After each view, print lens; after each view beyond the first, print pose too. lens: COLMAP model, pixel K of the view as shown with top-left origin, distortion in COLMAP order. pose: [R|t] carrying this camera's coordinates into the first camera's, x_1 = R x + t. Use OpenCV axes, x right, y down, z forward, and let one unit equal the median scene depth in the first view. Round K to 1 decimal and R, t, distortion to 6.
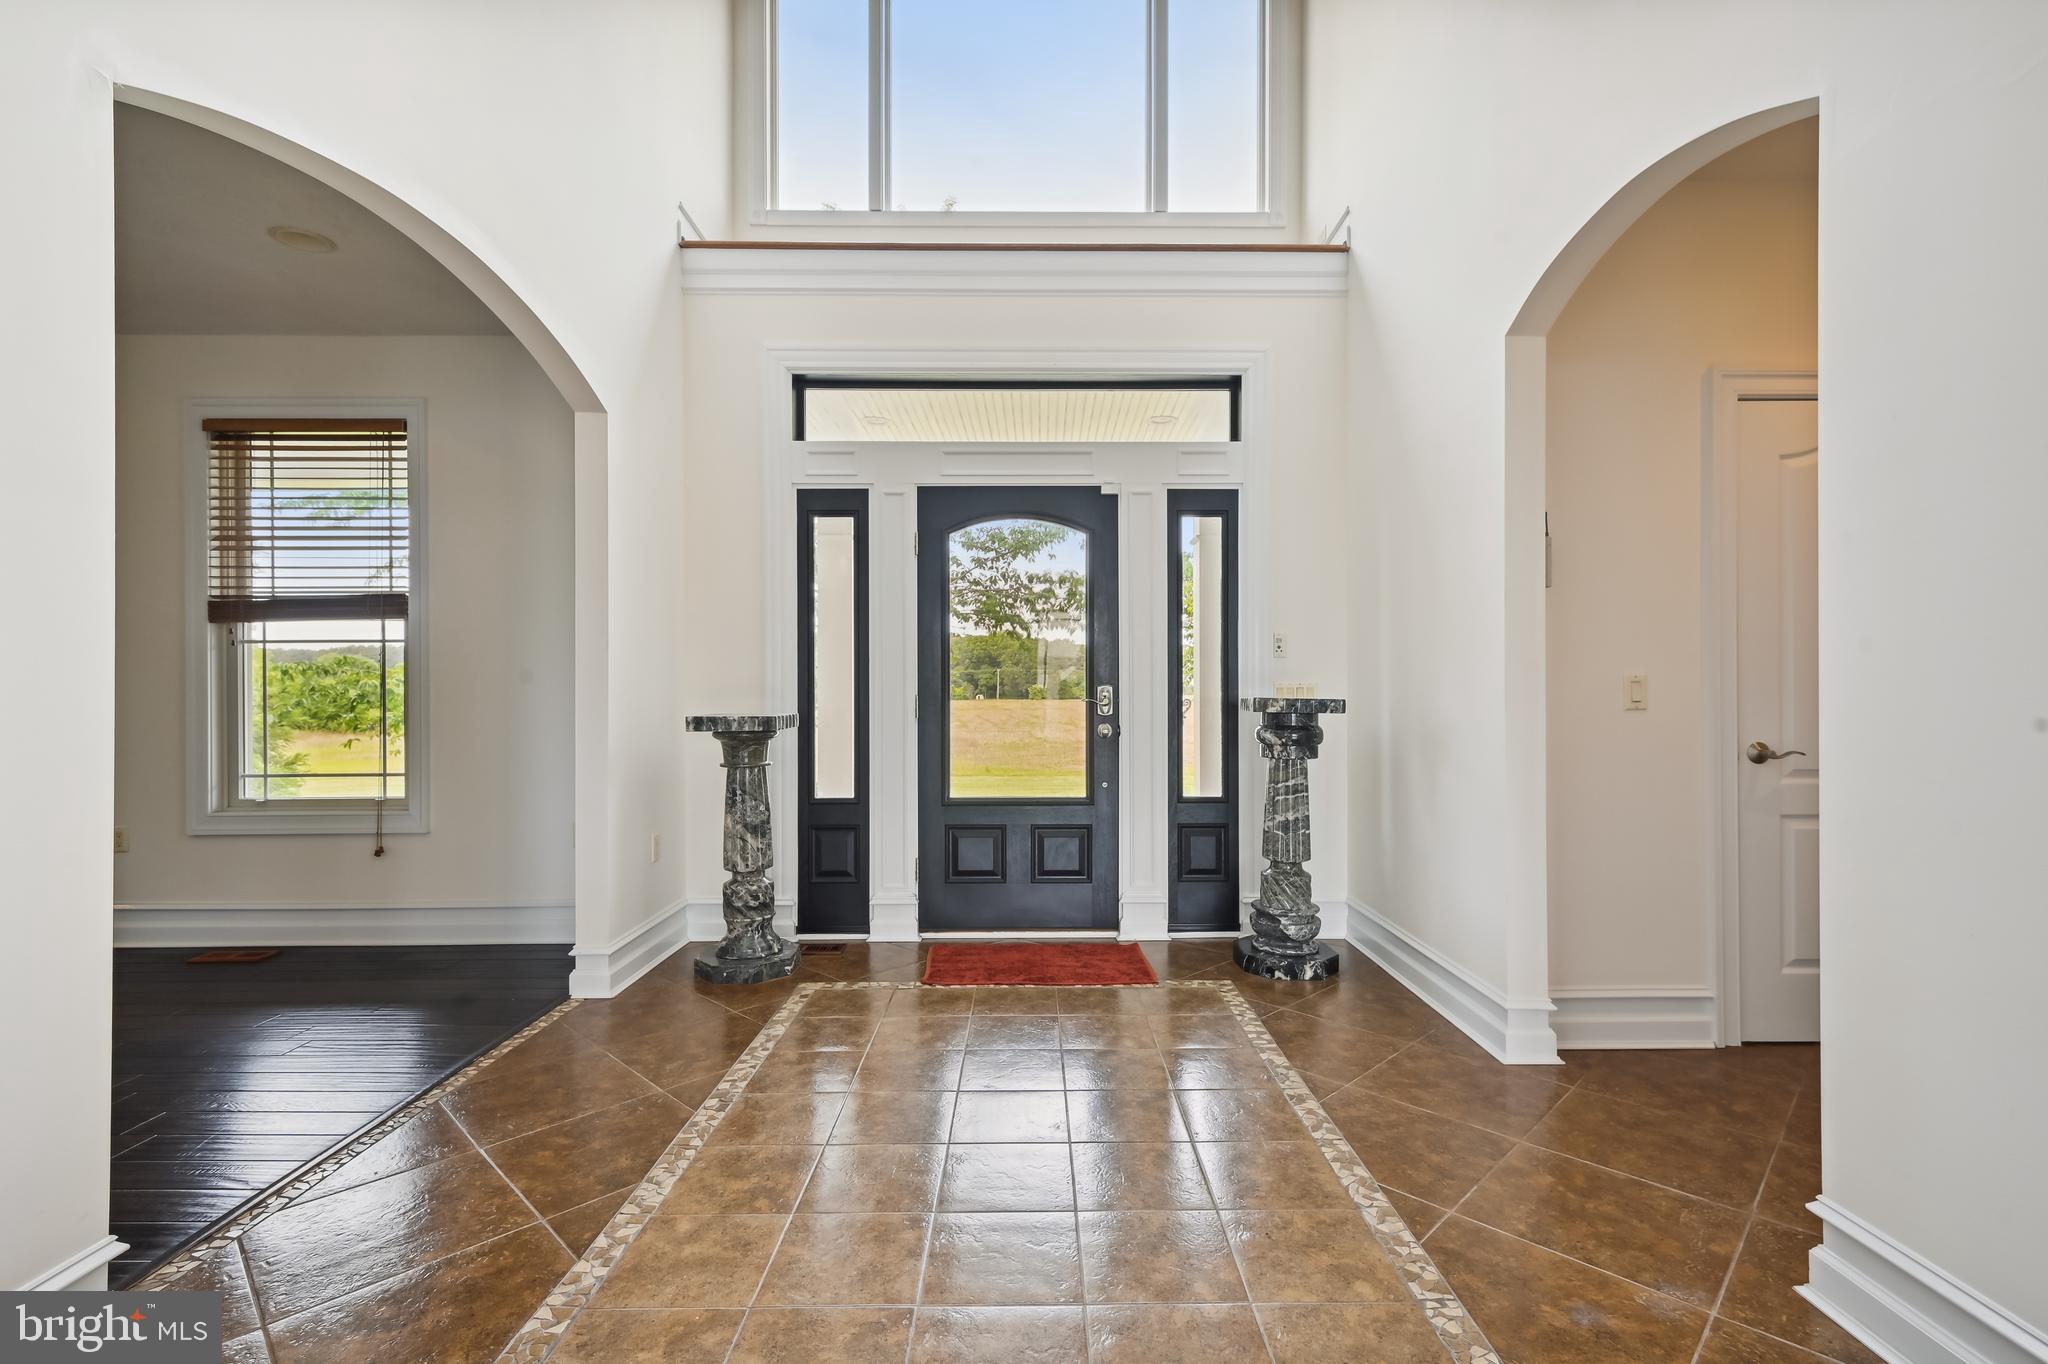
lens RADIAL K [[943.6, 0, 1025.8], [0, 943.6, 696.5], [0, 0, 1]] dist [0.016967, -0.001997]
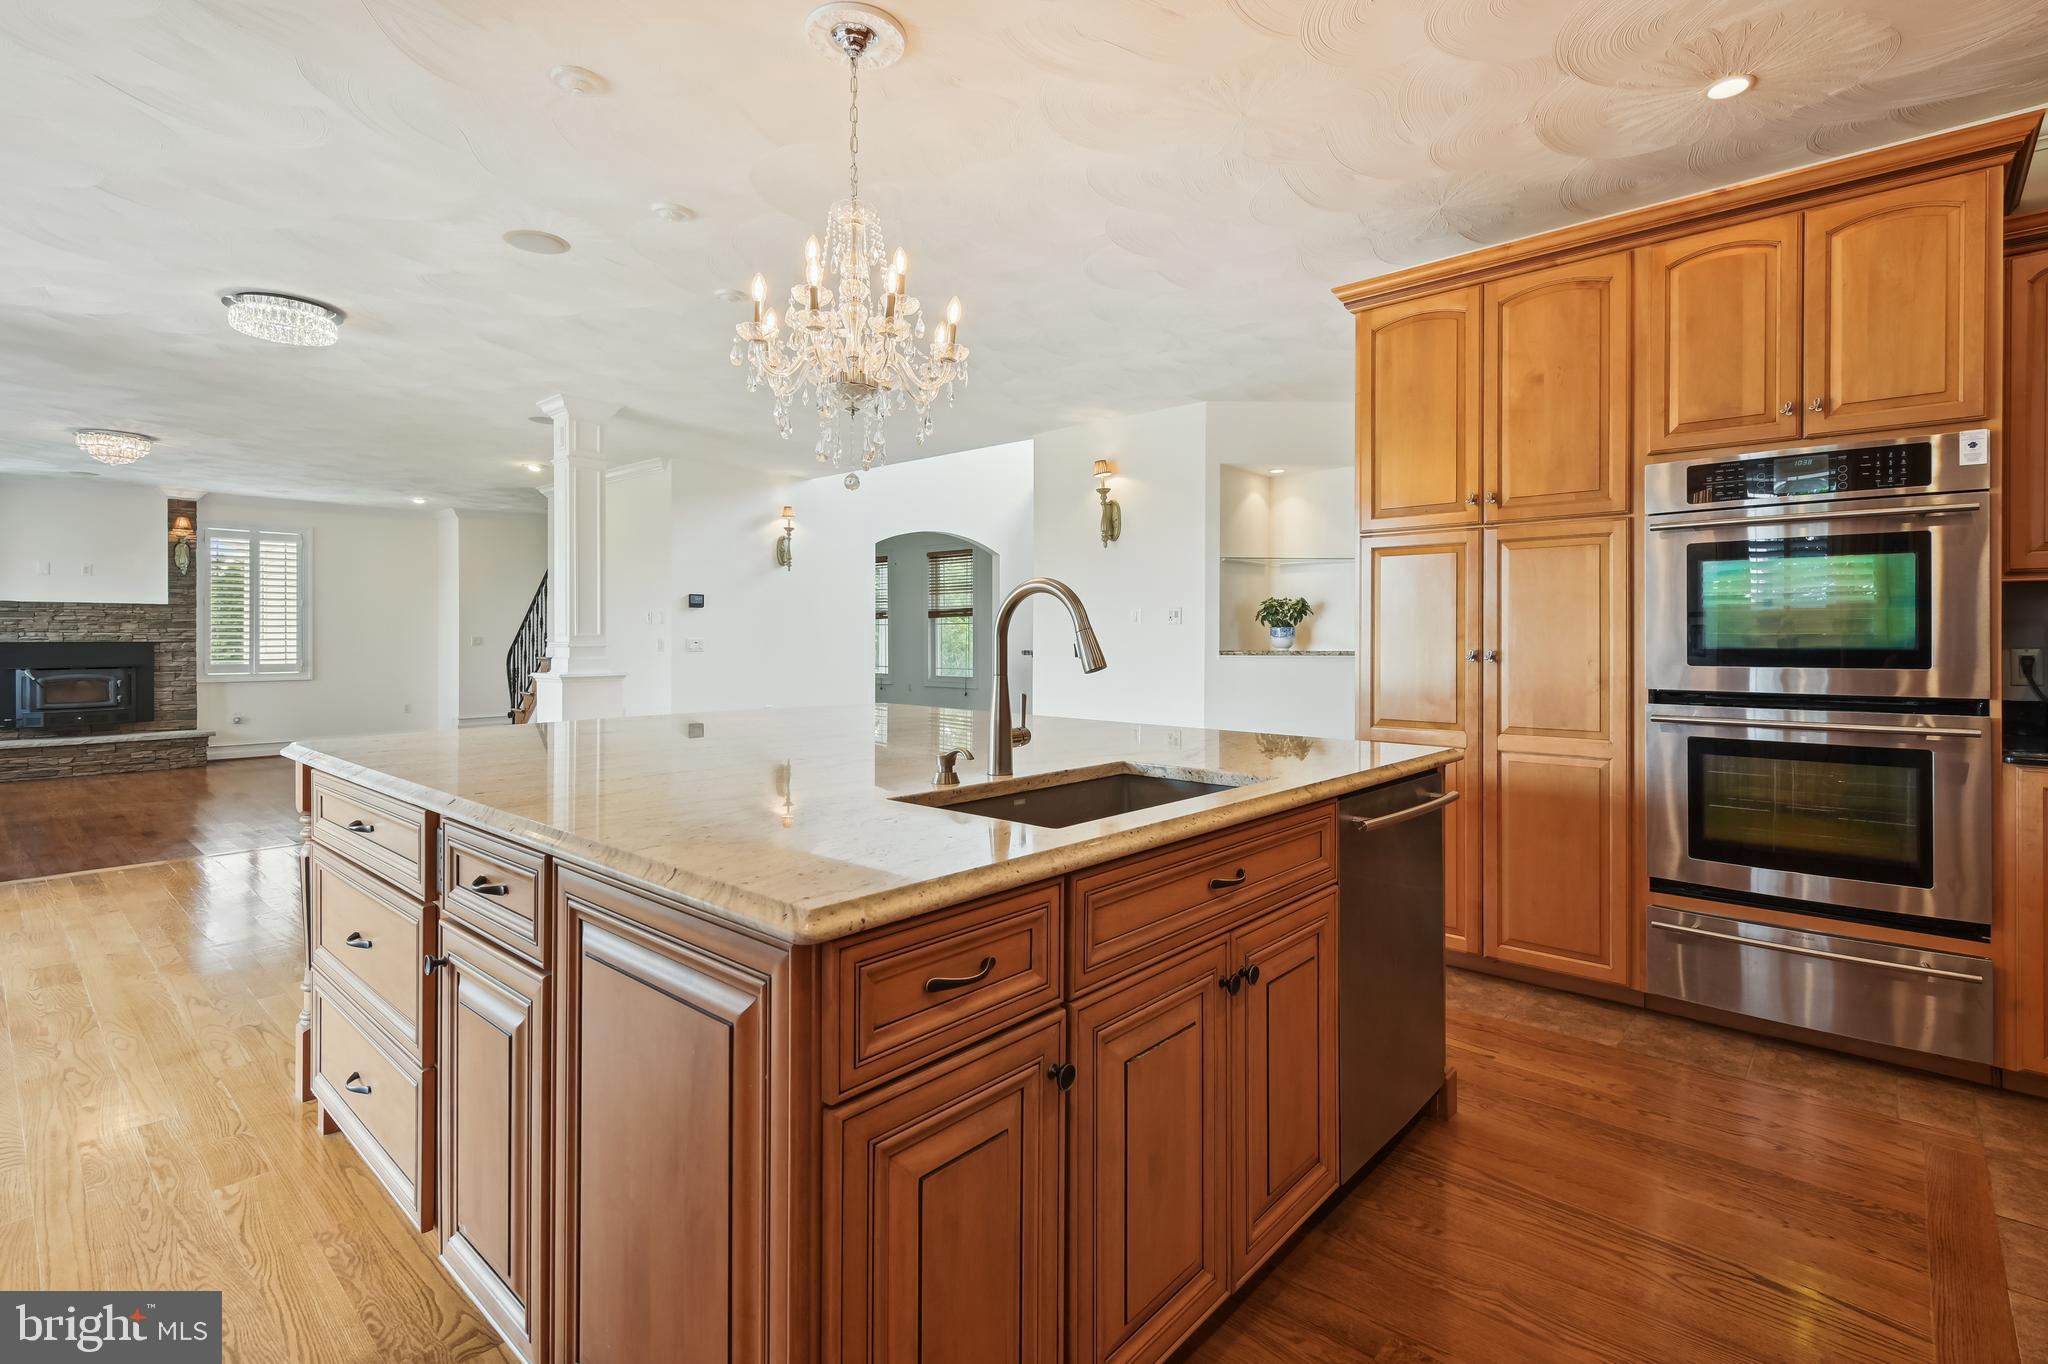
lens RADIAL K [[943.6, 0, 1000.1], [0, 943.6, 635.2], [0, 0, 1]] dist [0.016967, -0.001997]
pose [[0.748737, 0.003241, -0.662859, 1.559255], [-0.007321, 0.999967, -0.003380, -0.015075], [0.662827, 0.007383, 0.748736, -1.322158]]
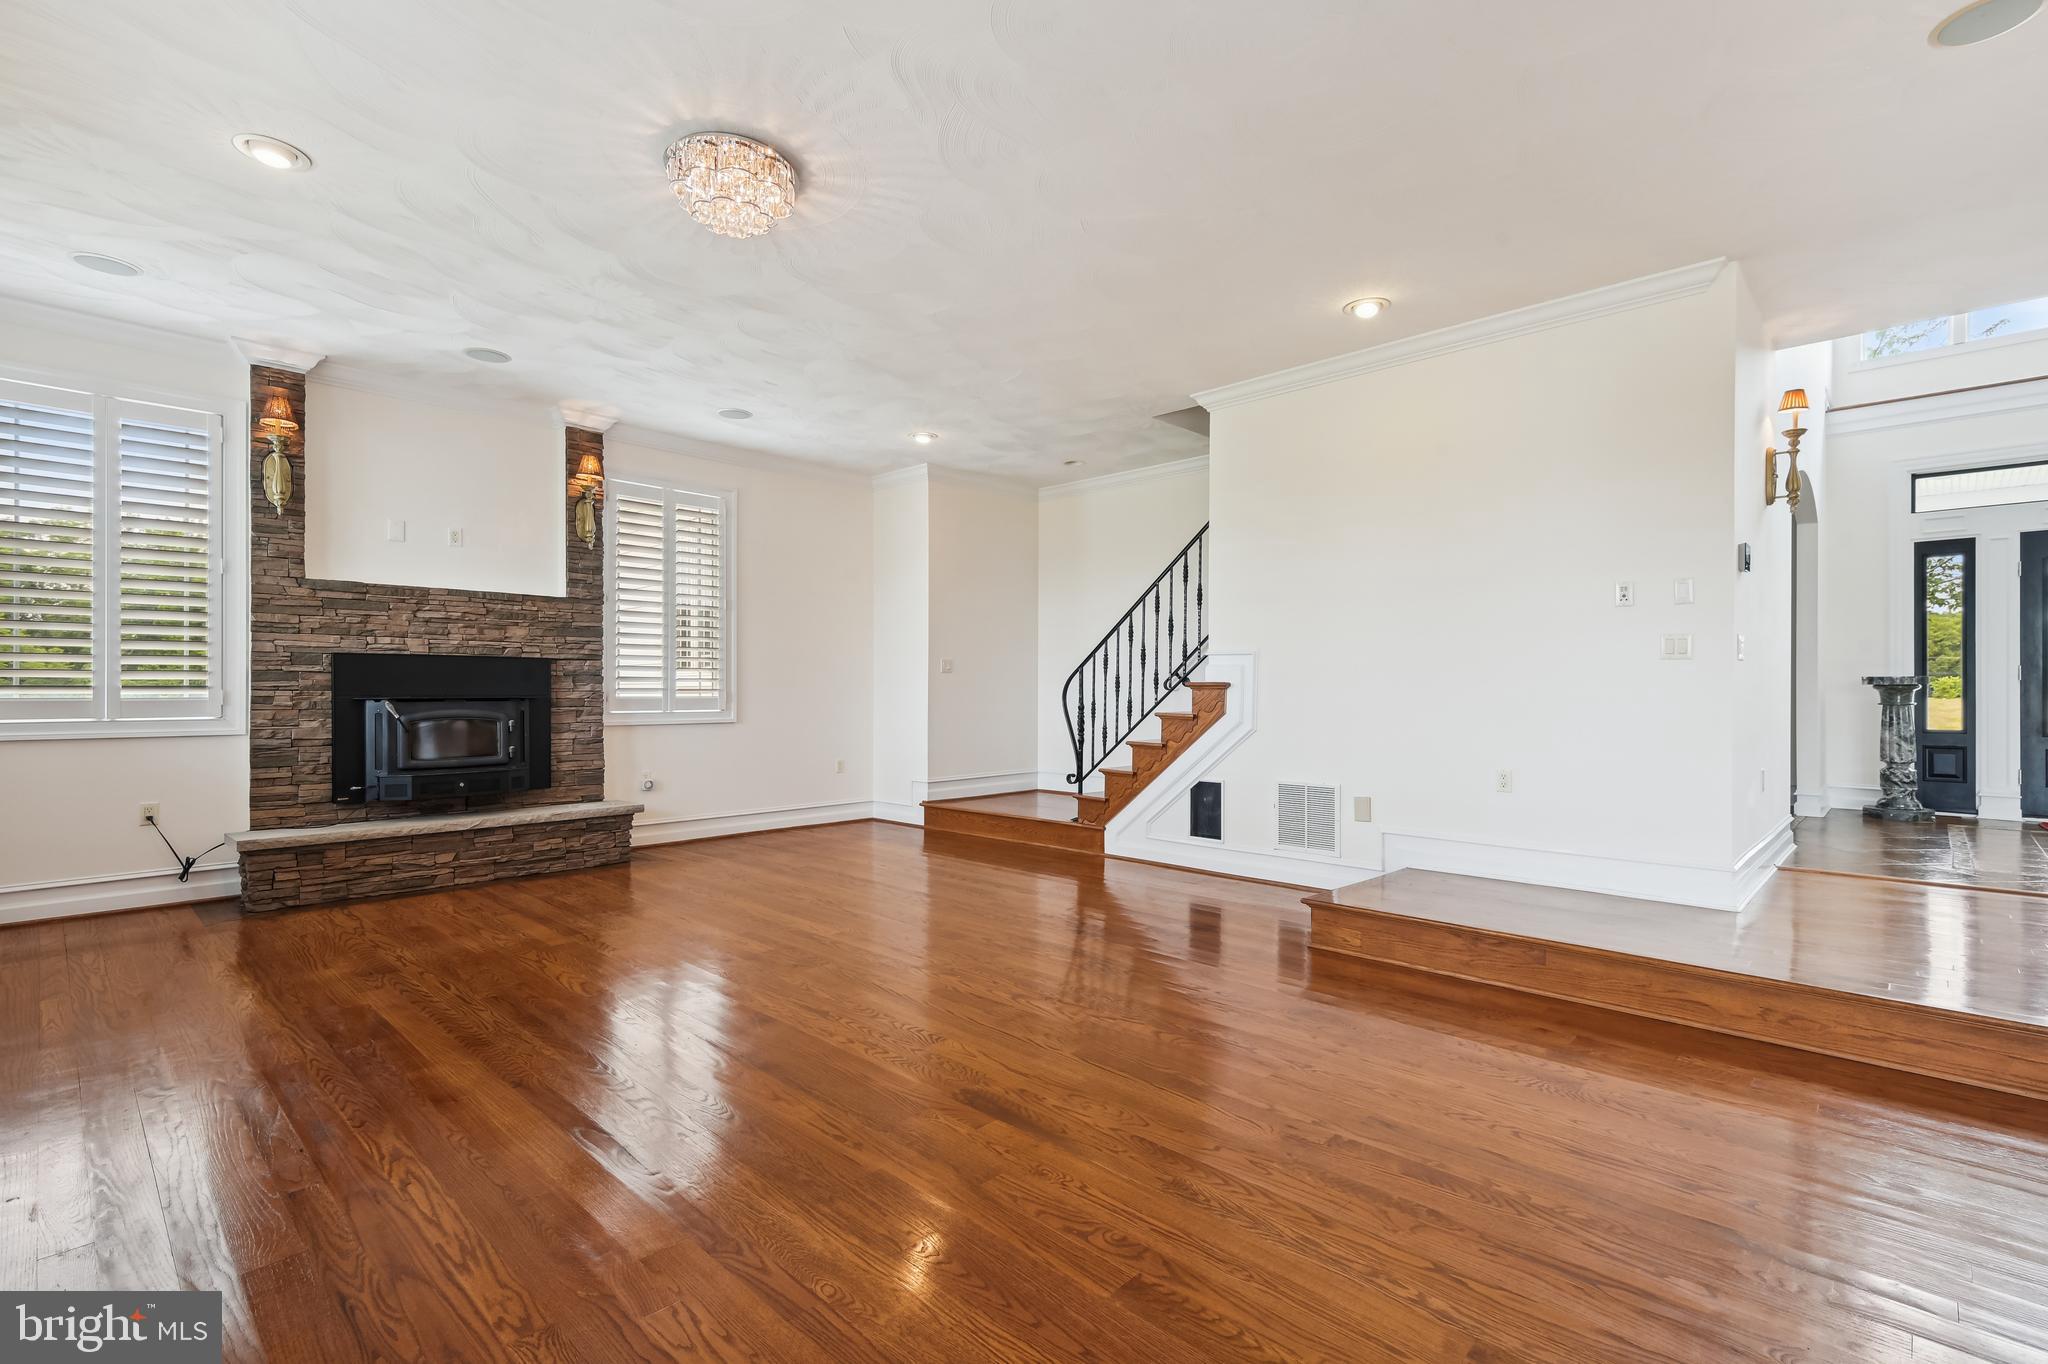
lens RADIAL K [[943.6, 0, 1031.7], [0, 943.6, 686.4], [0, 0, 1]] dist [0.016967, -0.001997]
pose [[0.729300, 0.001110, -0.684193, -0.262715], [-0.006789, 0.999961, -0.005614, 0.063074], [0.684160, 0.008739, 0.729279, -1.506453]]
